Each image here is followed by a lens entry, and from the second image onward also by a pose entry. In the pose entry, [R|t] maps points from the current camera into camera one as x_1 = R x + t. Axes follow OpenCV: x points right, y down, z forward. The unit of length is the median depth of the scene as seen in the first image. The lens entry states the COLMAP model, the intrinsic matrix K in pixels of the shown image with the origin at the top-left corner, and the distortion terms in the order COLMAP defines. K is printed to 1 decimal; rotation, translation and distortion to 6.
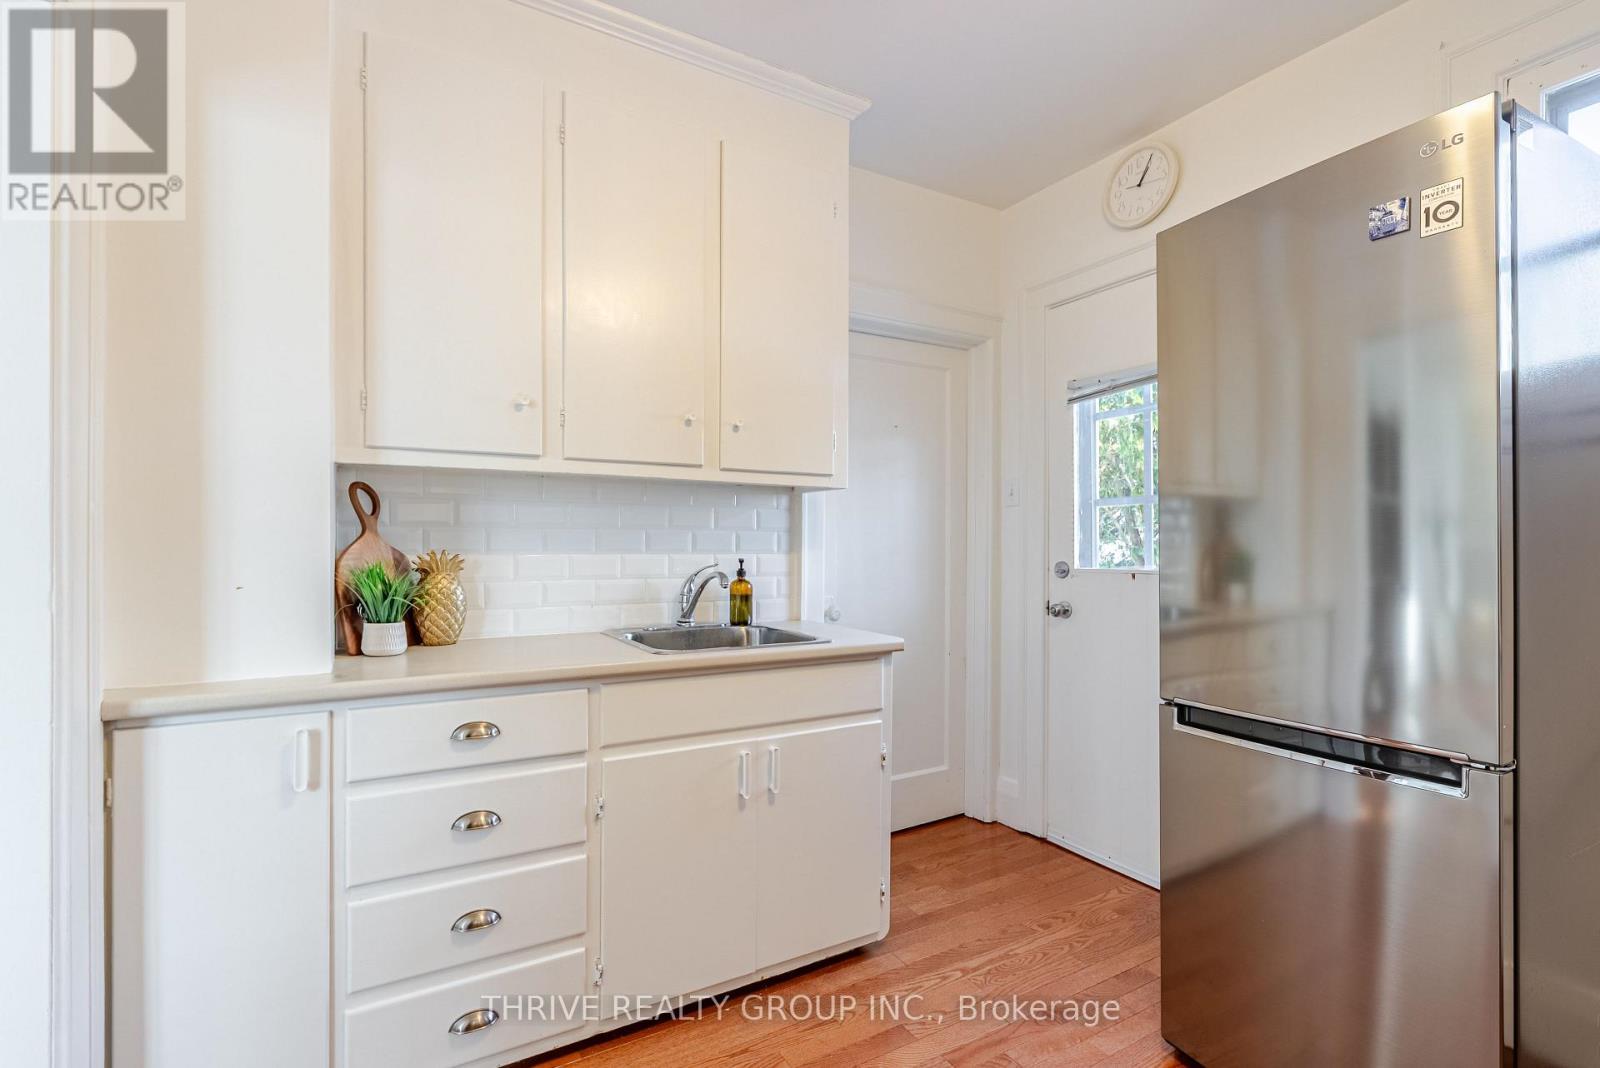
lens RADIAL K [[733.7, 0, 794.7], [0, 733.7, 540.8], [0, 0, 1]] dist [0.001393, -0.000012]
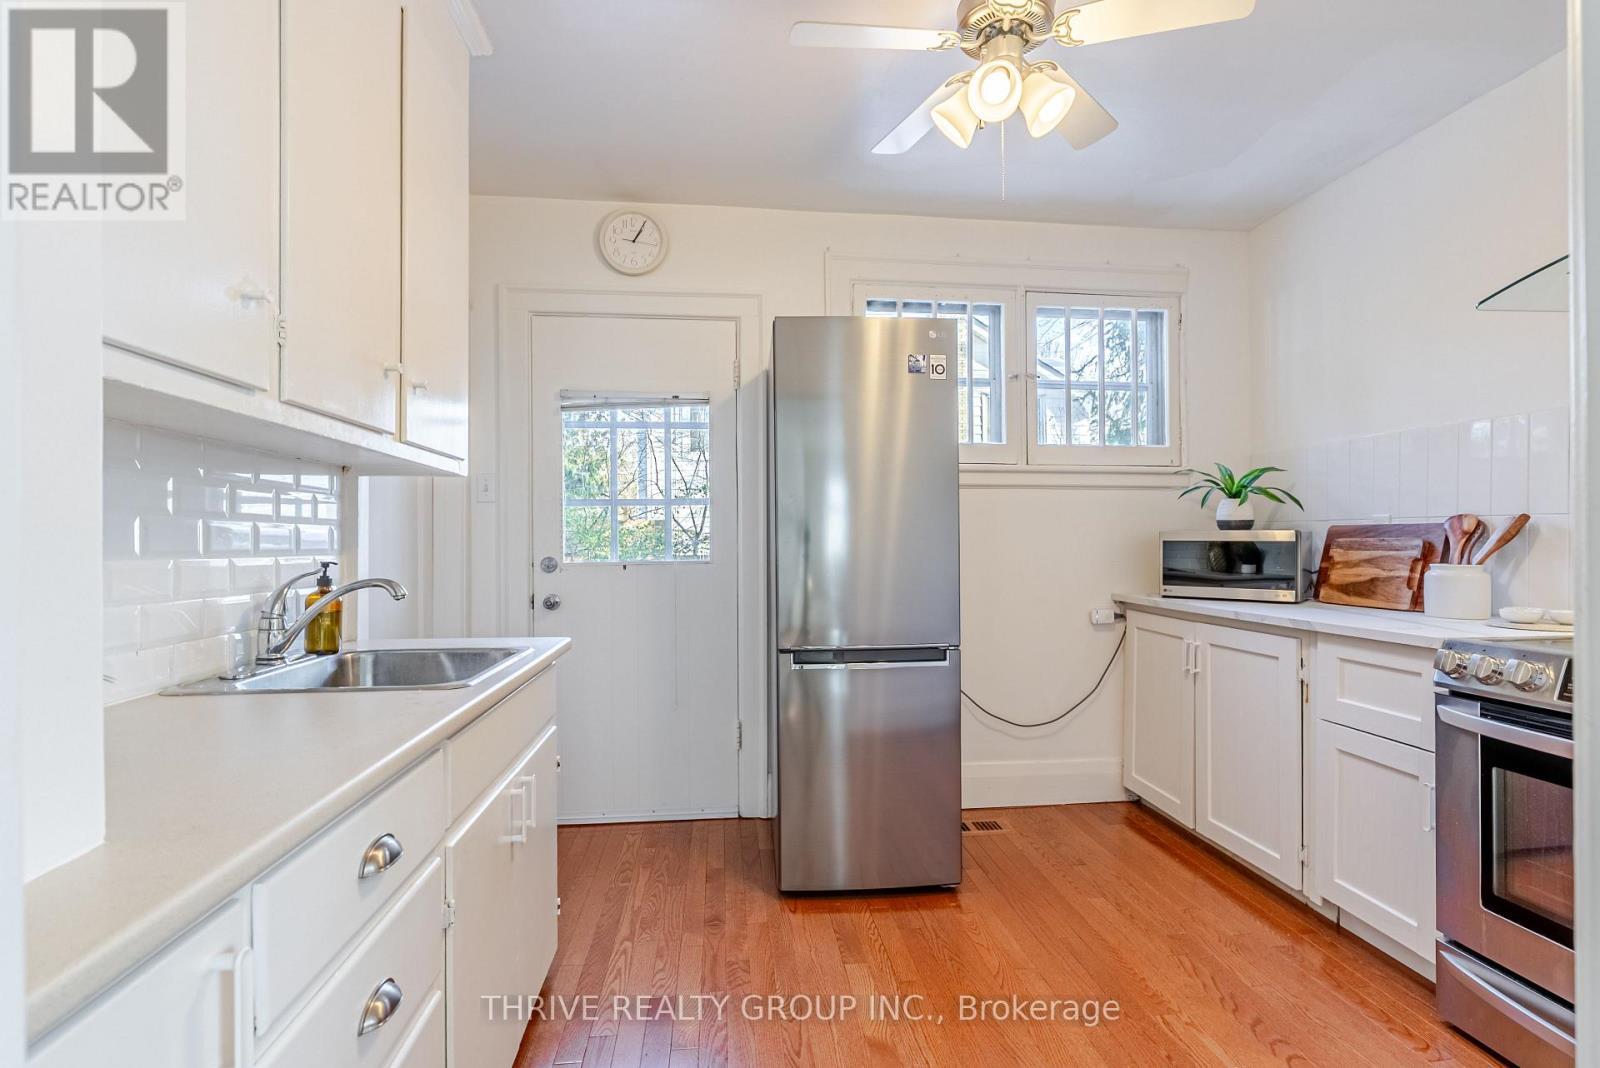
lens RADIAL K [[733.7, 0, 796.1], [0, 733.7, 537.2], [0, 0, 1]] dist [0.001393, -0.000012]
pose [[0.399759, 0.002188, 0.916618, -0.546751], [0.001703, 0.999994, -0.003130, 0.003821], [-0.916619, 0.002813, 0.399753, 0.290931]]
